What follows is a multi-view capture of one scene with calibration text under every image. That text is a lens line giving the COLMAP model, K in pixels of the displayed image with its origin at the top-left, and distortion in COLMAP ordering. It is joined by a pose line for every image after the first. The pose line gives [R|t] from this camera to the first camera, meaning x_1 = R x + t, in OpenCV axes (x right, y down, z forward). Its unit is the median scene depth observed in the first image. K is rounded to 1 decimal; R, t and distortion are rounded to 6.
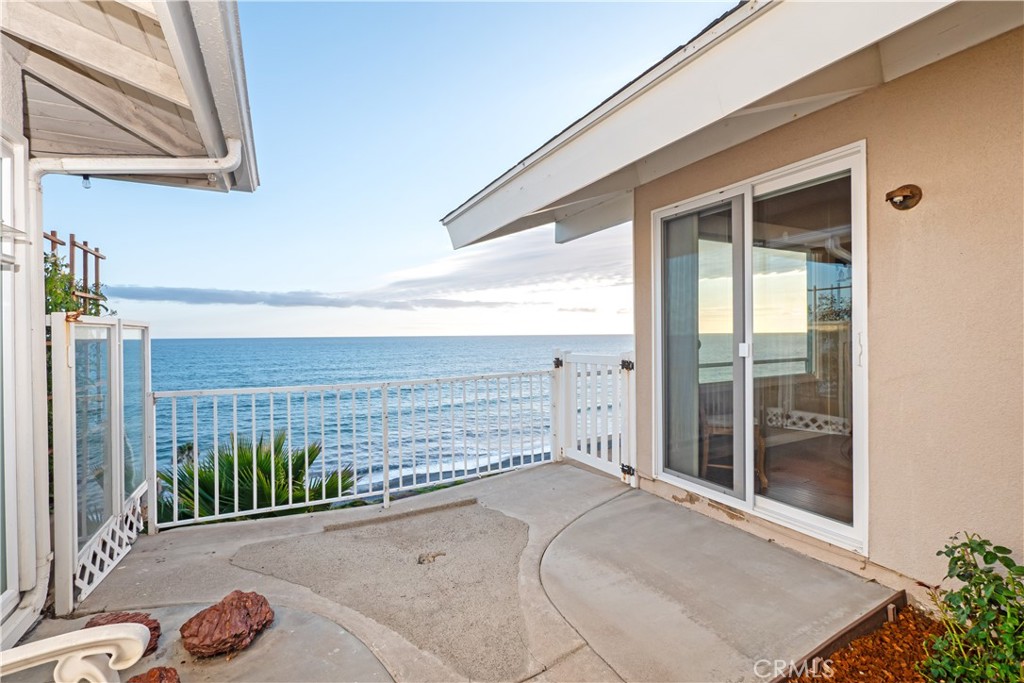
lens RADIAL K [[431.6, 0, 511.1], [0, 431.6, 340.0], [0, 0, 1]] dist [-0.003107, 0.000105]
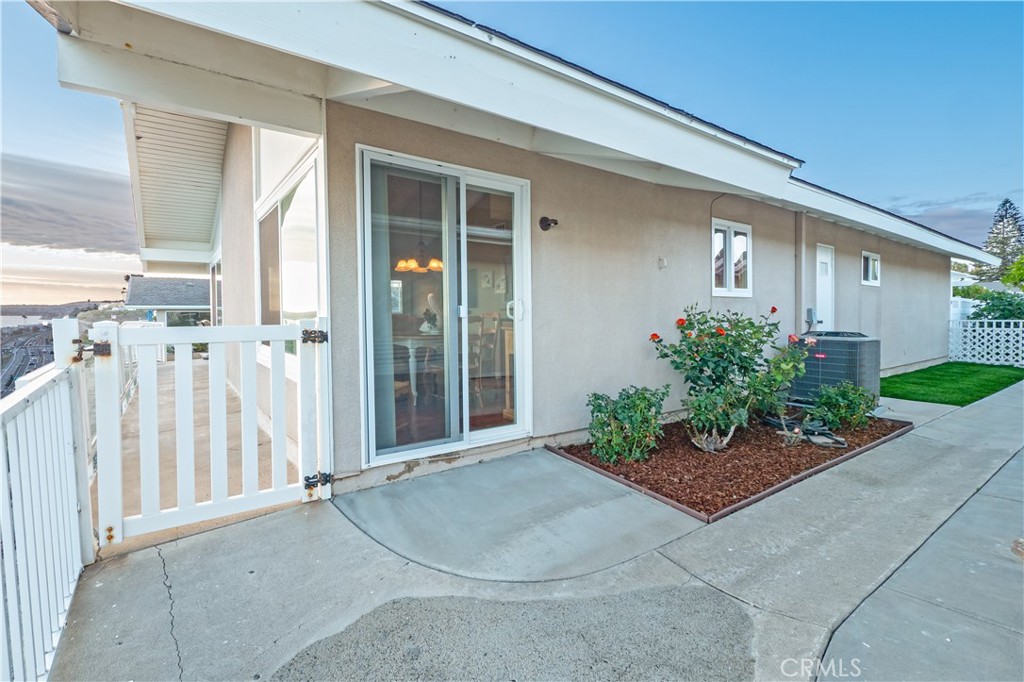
lens RADIAL K [[431.6, 0, 498.9], [0, 431.6, 321.4], [0, 0, 1]] dist [-0.003107, 0.000105]
pose [[-0.085175, -0.011754, 0.996297, -0.603413], [0.011261, 0.999855, 0.012758, 0.033965], [-0.996302, 0.012306, -0.085030, 0.953021]]
